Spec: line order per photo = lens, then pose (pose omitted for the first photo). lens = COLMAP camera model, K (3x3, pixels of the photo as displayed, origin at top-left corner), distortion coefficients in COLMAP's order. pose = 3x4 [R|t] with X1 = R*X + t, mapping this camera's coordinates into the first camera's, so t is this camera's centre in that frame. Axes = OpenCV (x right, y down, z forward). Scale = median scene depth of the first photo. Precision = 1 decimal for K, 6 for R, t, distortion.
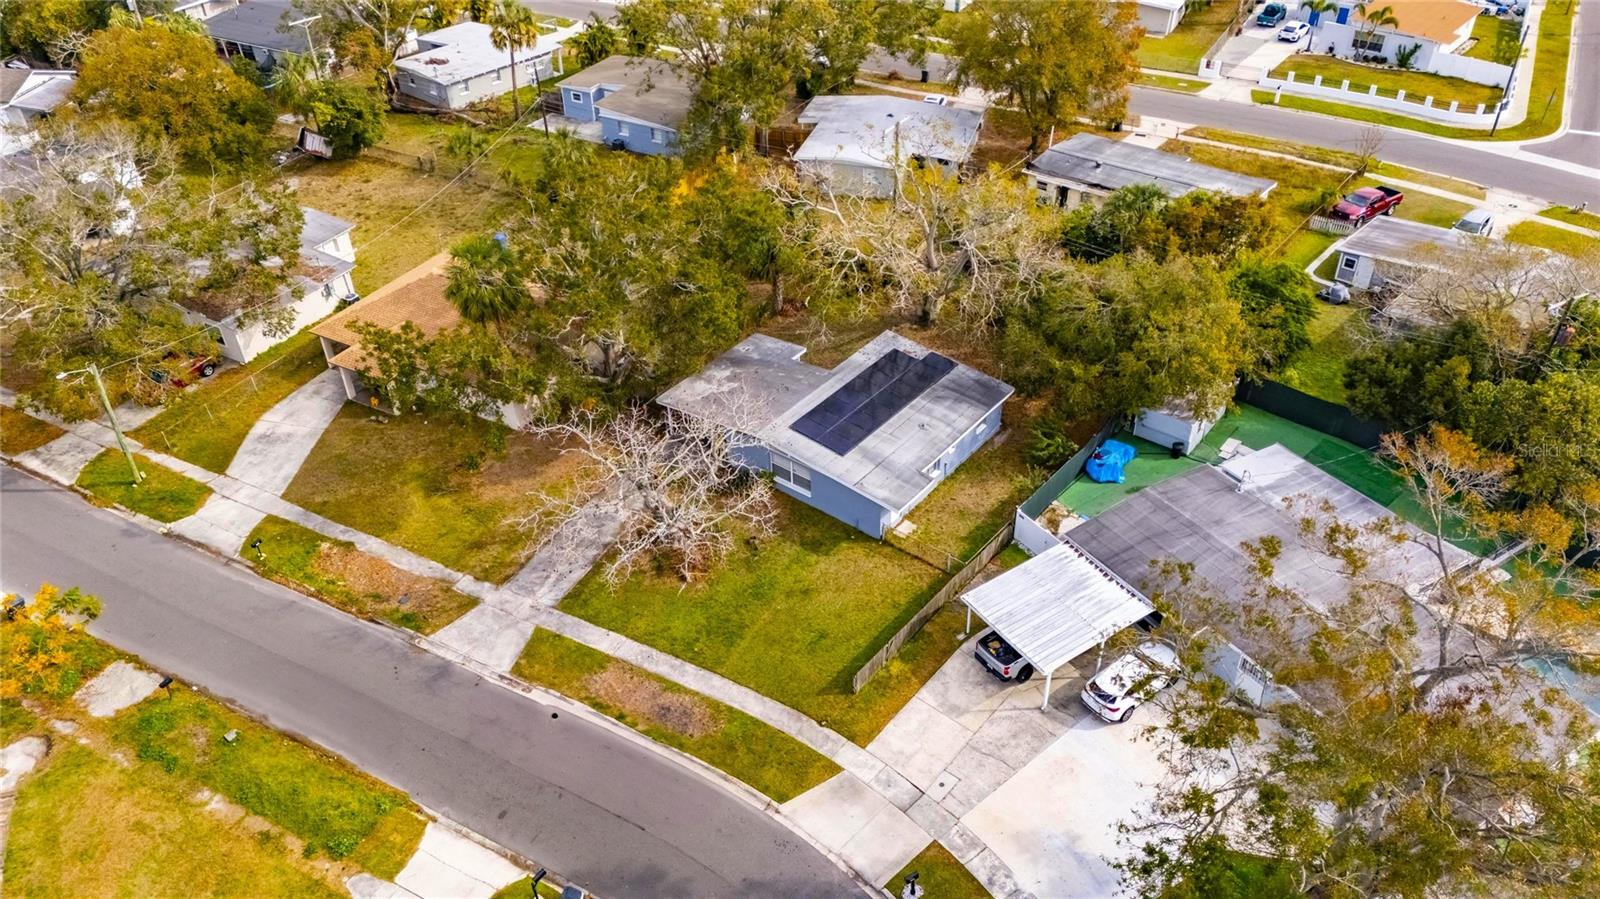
lens RADIAL K [[1160.6, 0, 805.0], [0, 1160.6, 457.1], [0, 0, 1]] dist [0.076383, -0.070529]
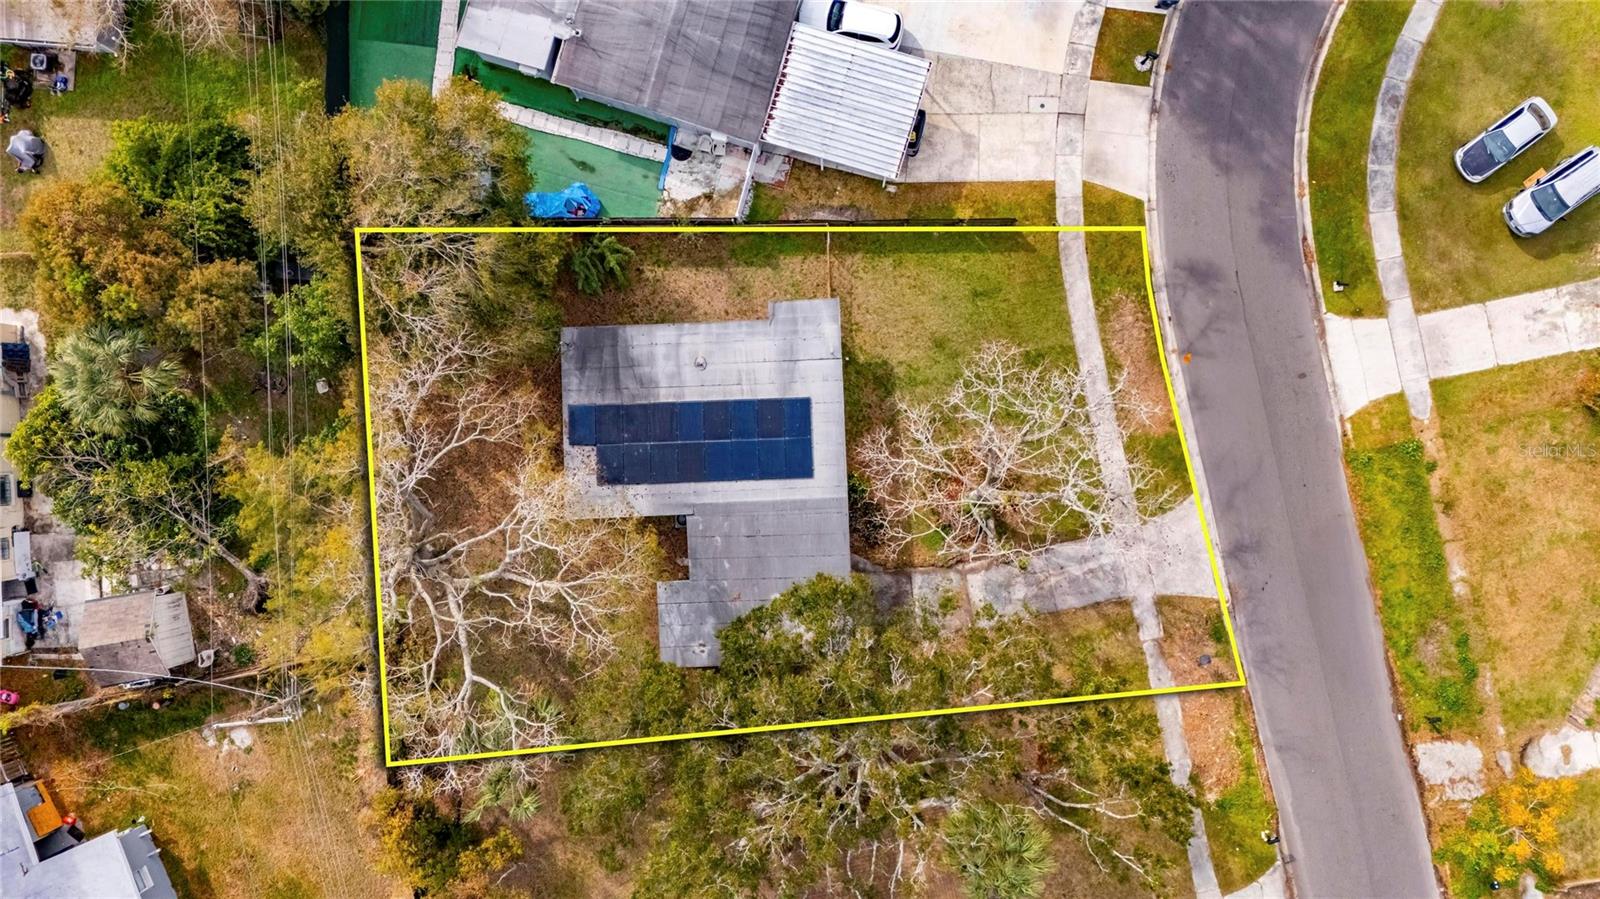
lens RADIAL K [[1160.6, 0, 808.1], [0, 1160.6, 457.9], [0, 0, 1]] dist [0.076383, -0.070529]
pose [[-0.646379, -0.762504, 0.027975, -0.025226], [0.483501, -0.380952, 0.788100, -0.694432], [-0.590272, 0.522937, 0.614911, 0.471886]]
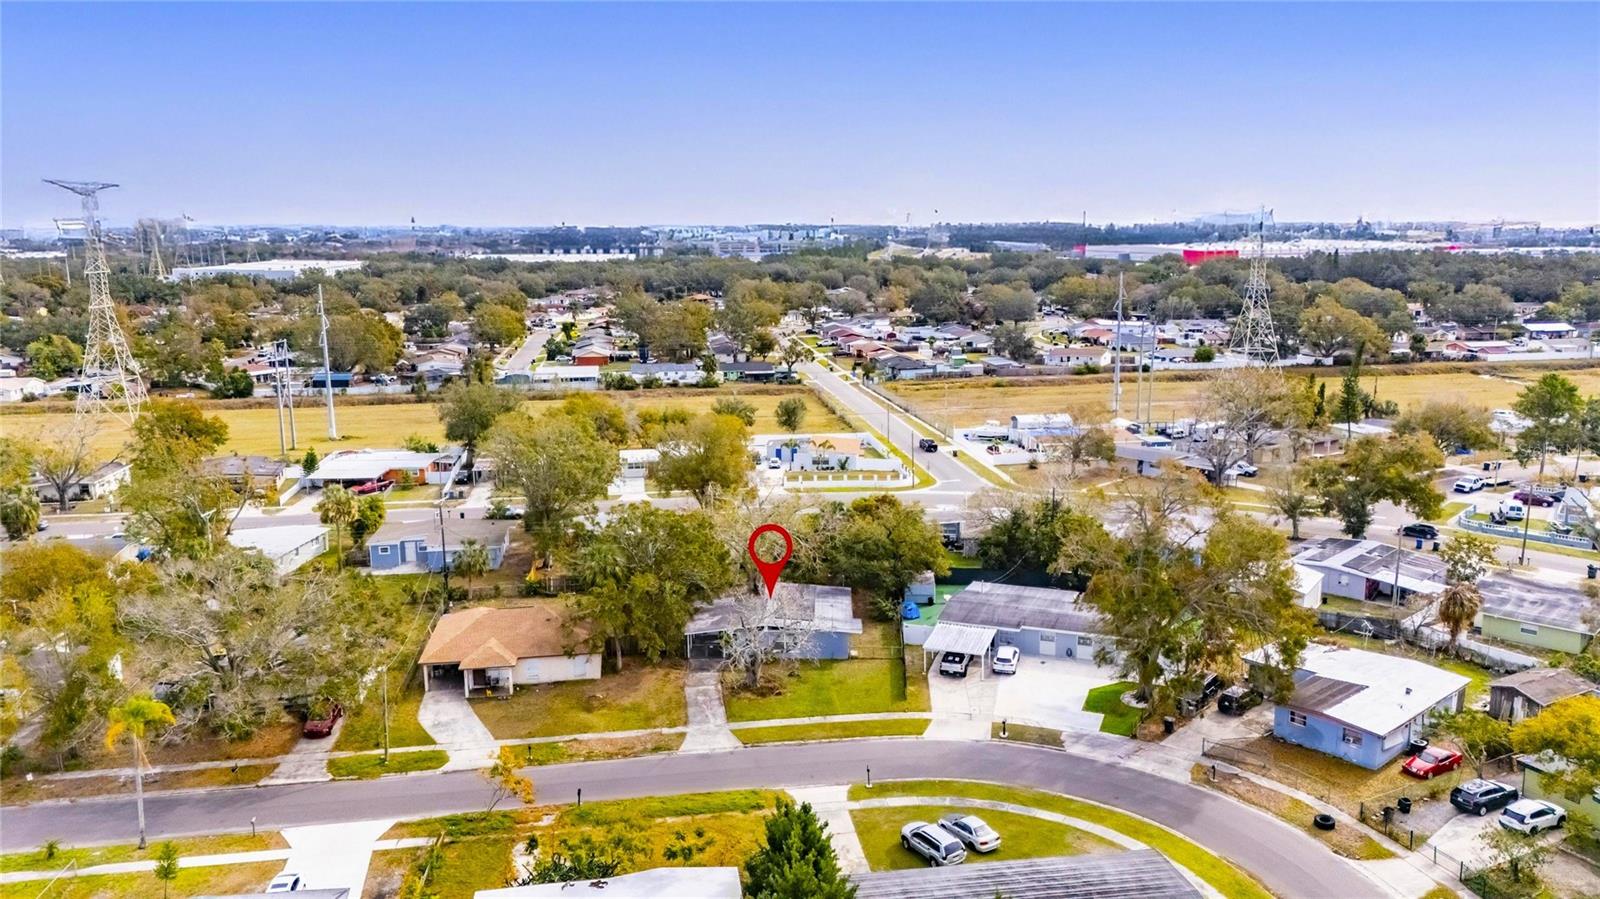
lens RADIAL K [[1160.6, 0, 808.1], [0, 1160.6, 454.7], [0, 0, 1]] dist [0.076383, -0.070529]
pose [[0.800330, -0.106805, 0.589971, -0.995096], [0.360006, 0.872478, -0.330421, 0.360816], [-0.479446, 0.476838, 0.736720, -0.450771]]
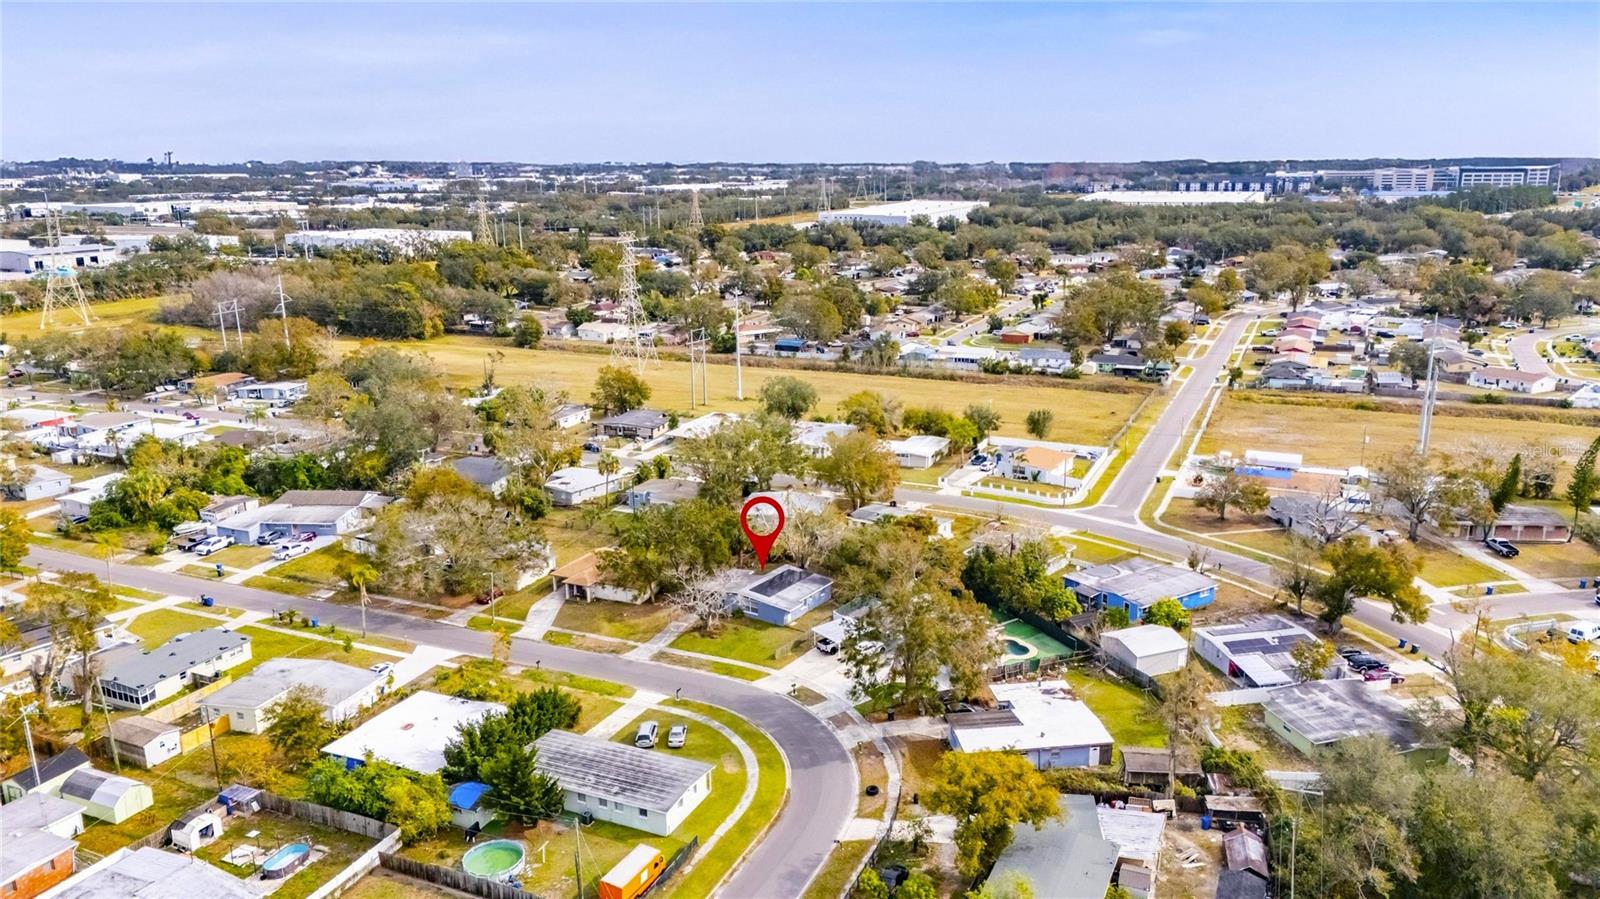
lens RADIAL K [[1160.6, 0, 811.2], [0, 1160.6, 444.5], [0, 0, 1]] dist [0.076383, -0.070529]
pose [[0.997175, -0.012270, 0.074109, -0.065014], [0.040269, 0.920147, -0.389498, 0.713995], [-0.063412, 0.391381, 0.918041, -1.597464]]
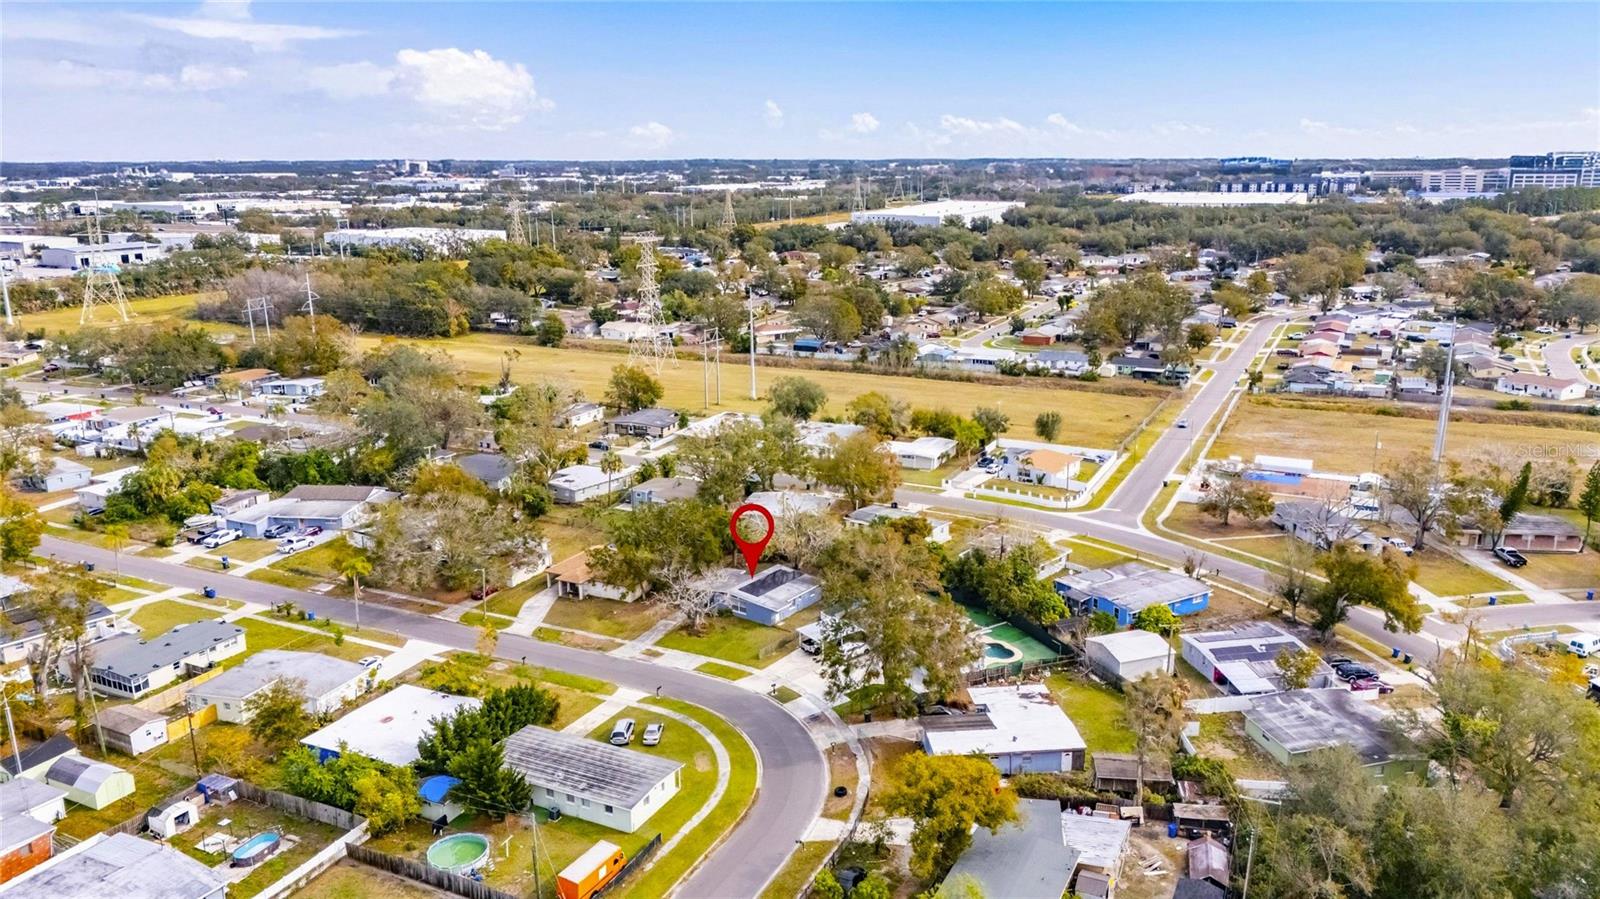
lens RADIAL K [[1160.6, 0, 811.3], [0, 1160.6, 446.1], [0, 0, 1]] dist [0.076383, -0.070529]
pose [[0.999184, -0.002442, 0.040314, 0.047814], [0.017959, 0.920930, -0.389315, 0.717050], [-0.036176, 0.389721, 0.920222, -1.605662]]
